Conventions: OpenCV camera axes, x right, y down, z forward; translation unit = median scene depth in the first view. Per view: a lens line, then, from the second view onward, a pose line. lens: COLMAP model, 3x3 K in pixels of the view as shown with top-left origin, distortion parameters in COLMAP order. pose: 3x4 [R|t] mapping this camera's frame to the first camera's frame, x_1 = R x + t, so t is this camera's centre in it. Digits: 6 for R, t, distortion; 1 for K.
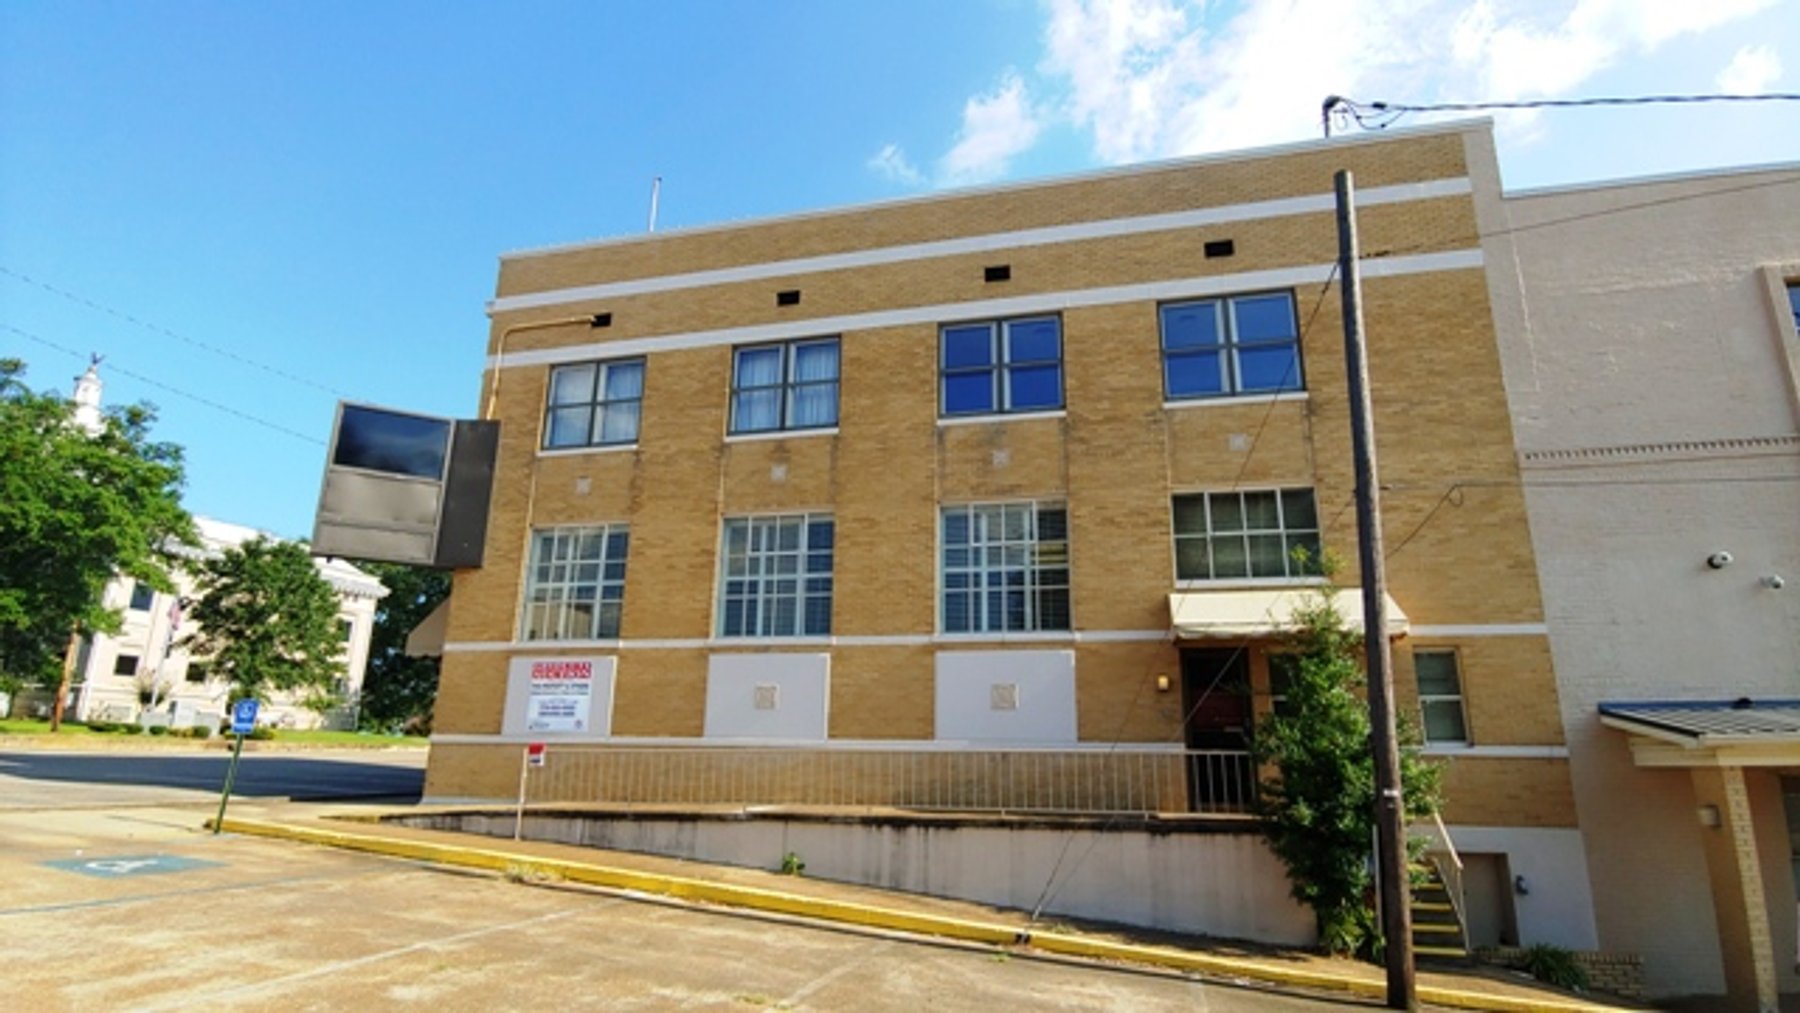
lens RADIAL K [[906.7, 0, 900.0], [0, 906.7, 506.5], [0, 0, 1]] dist [-0.008339, -0.001748]
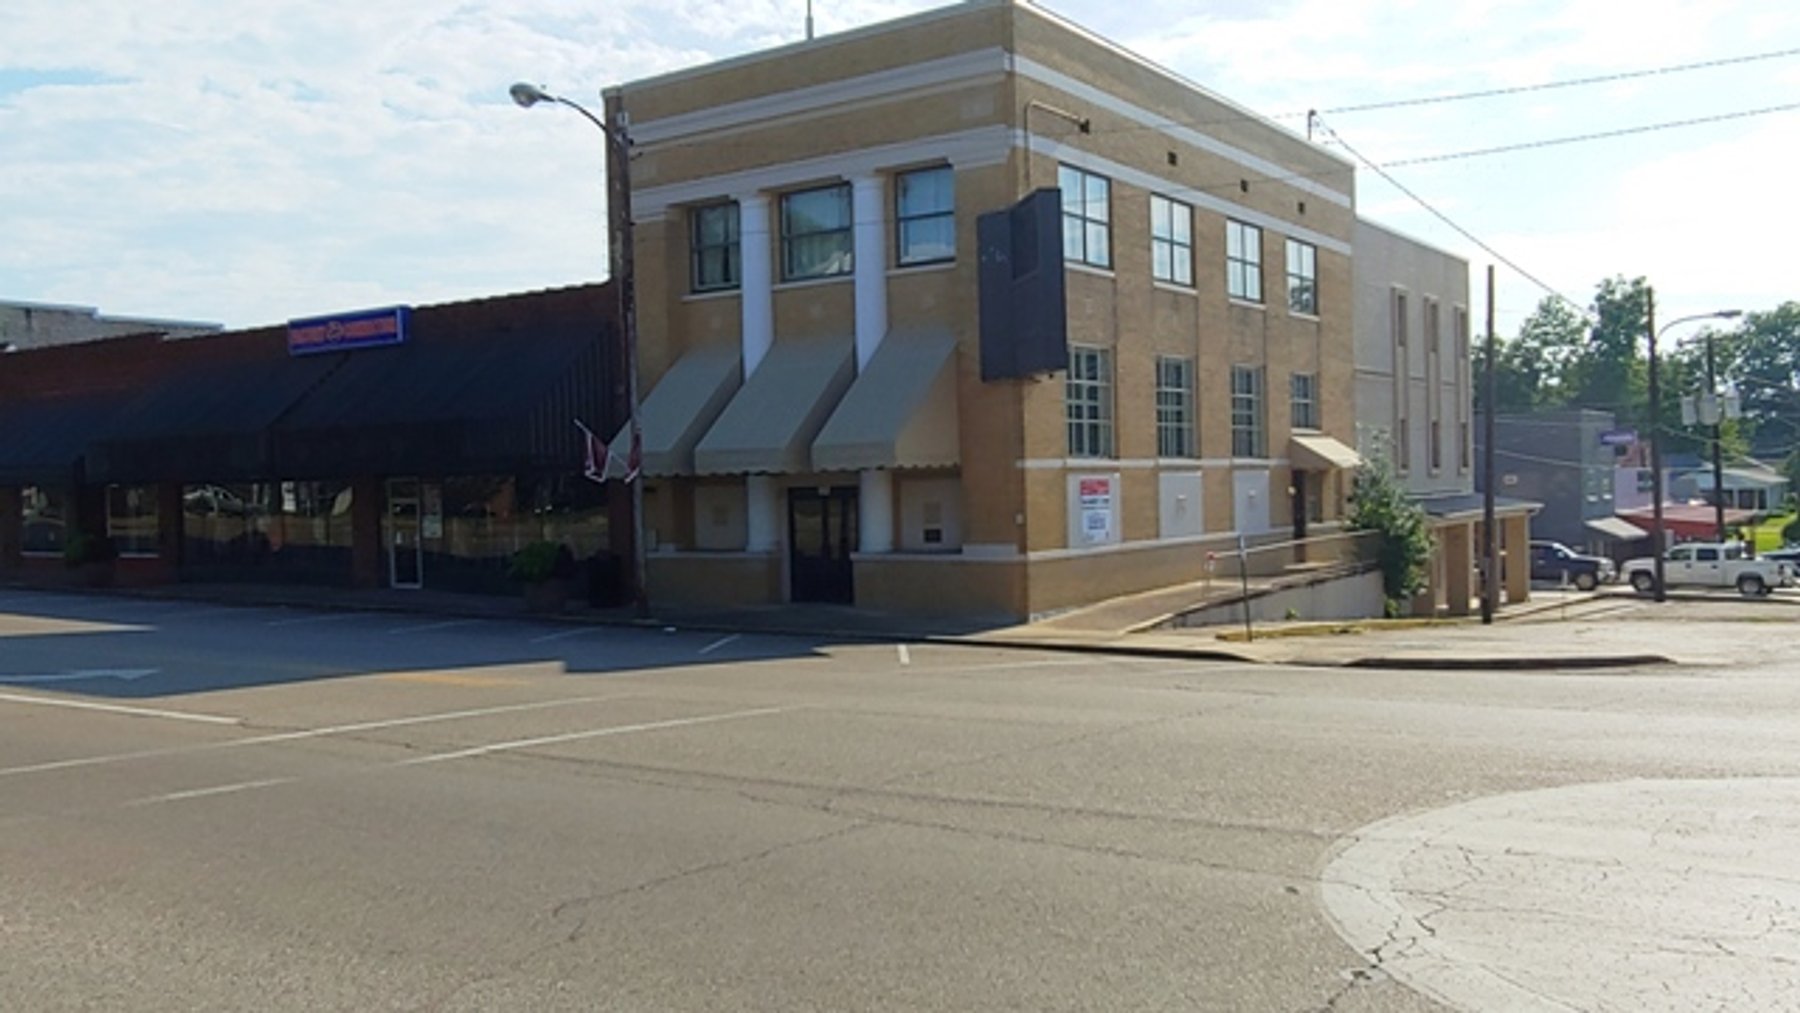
lens RADIAL K [[1539.3, 0, 862.8], [0, 1539.3, 502.7], [0, 0, 1]] dist [-0.014515, -0.003505]
pose [[0.356499, -0.035494, 0.933621, -2.219651], [-0.219869, 0.968027, 0.120758, 0.040960], [-0.908056, -0.248324, 0.337297, 0.645885]]
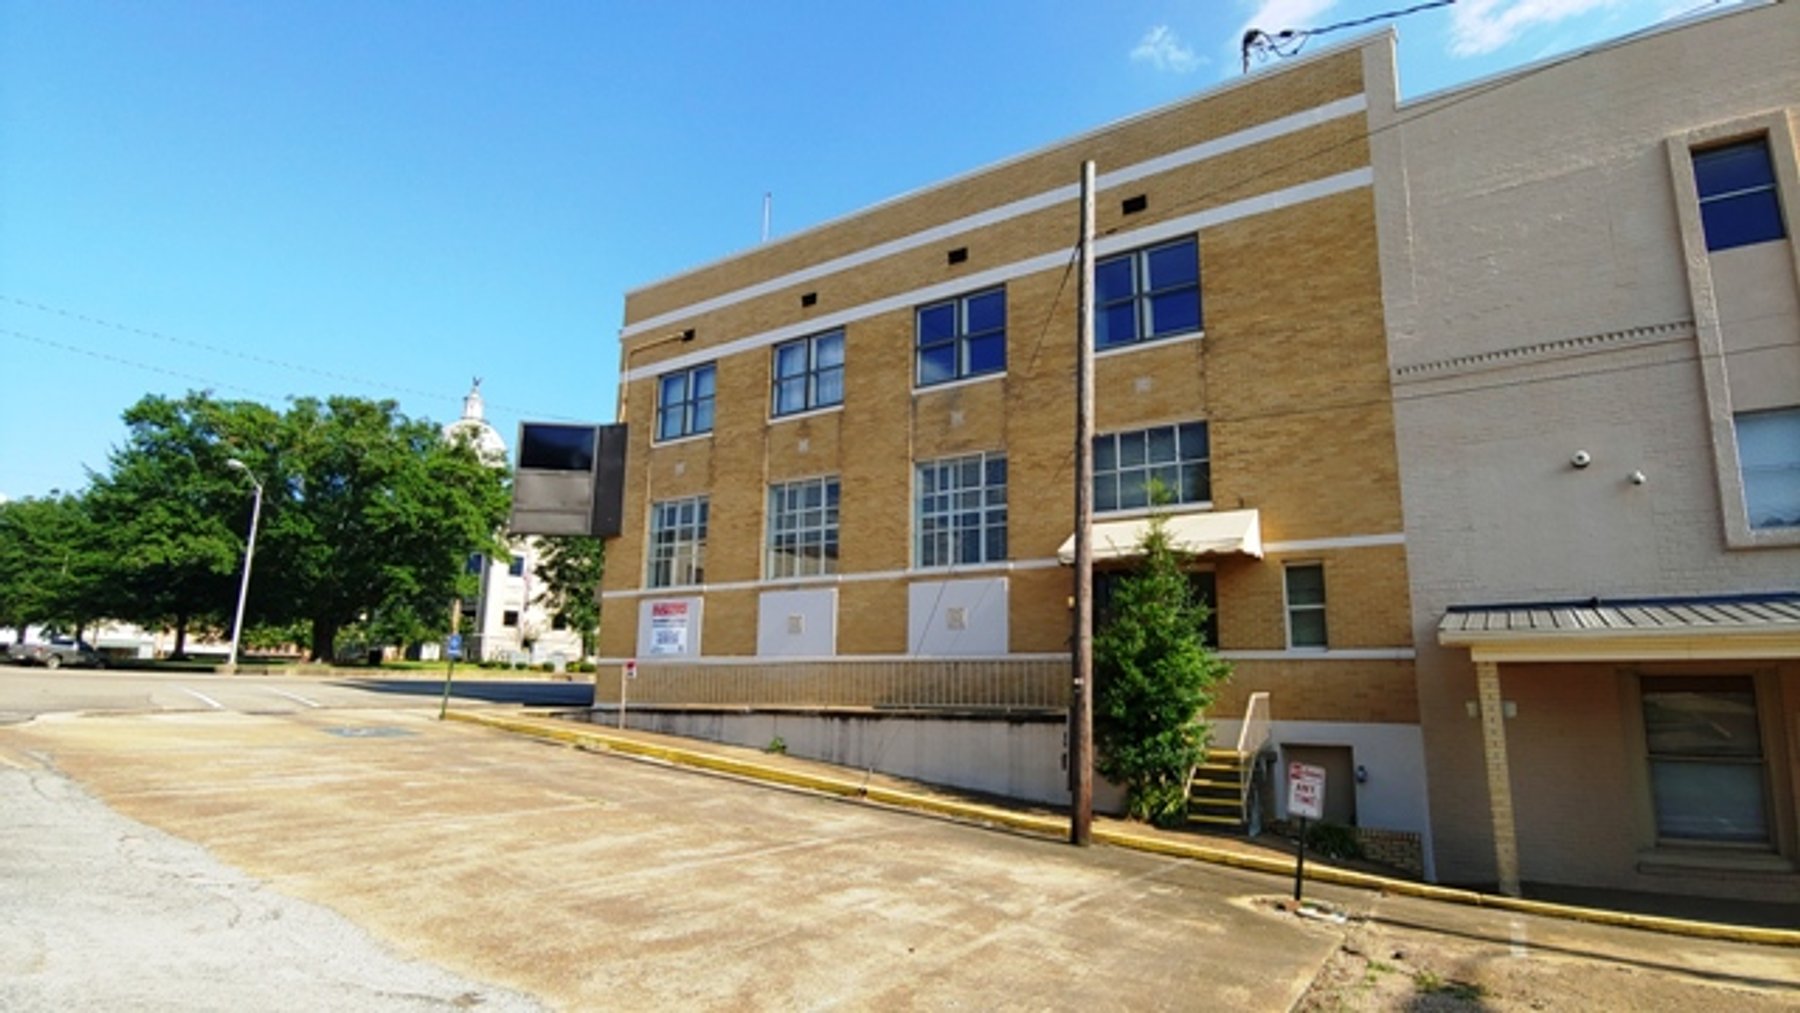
lens RADIAL K [[906.7, 0, 900.0], [0, 906.7, 506.5], [0, 0, 1]] dist [-0.008339, -0.001748]
pose [[0.941149, -0.069626, -0.330743, 0.403940], [0.092122, 0.994346, 0.052815, -0.007984], [0.325196, -0.080175, 0.942242, -0.135620]]
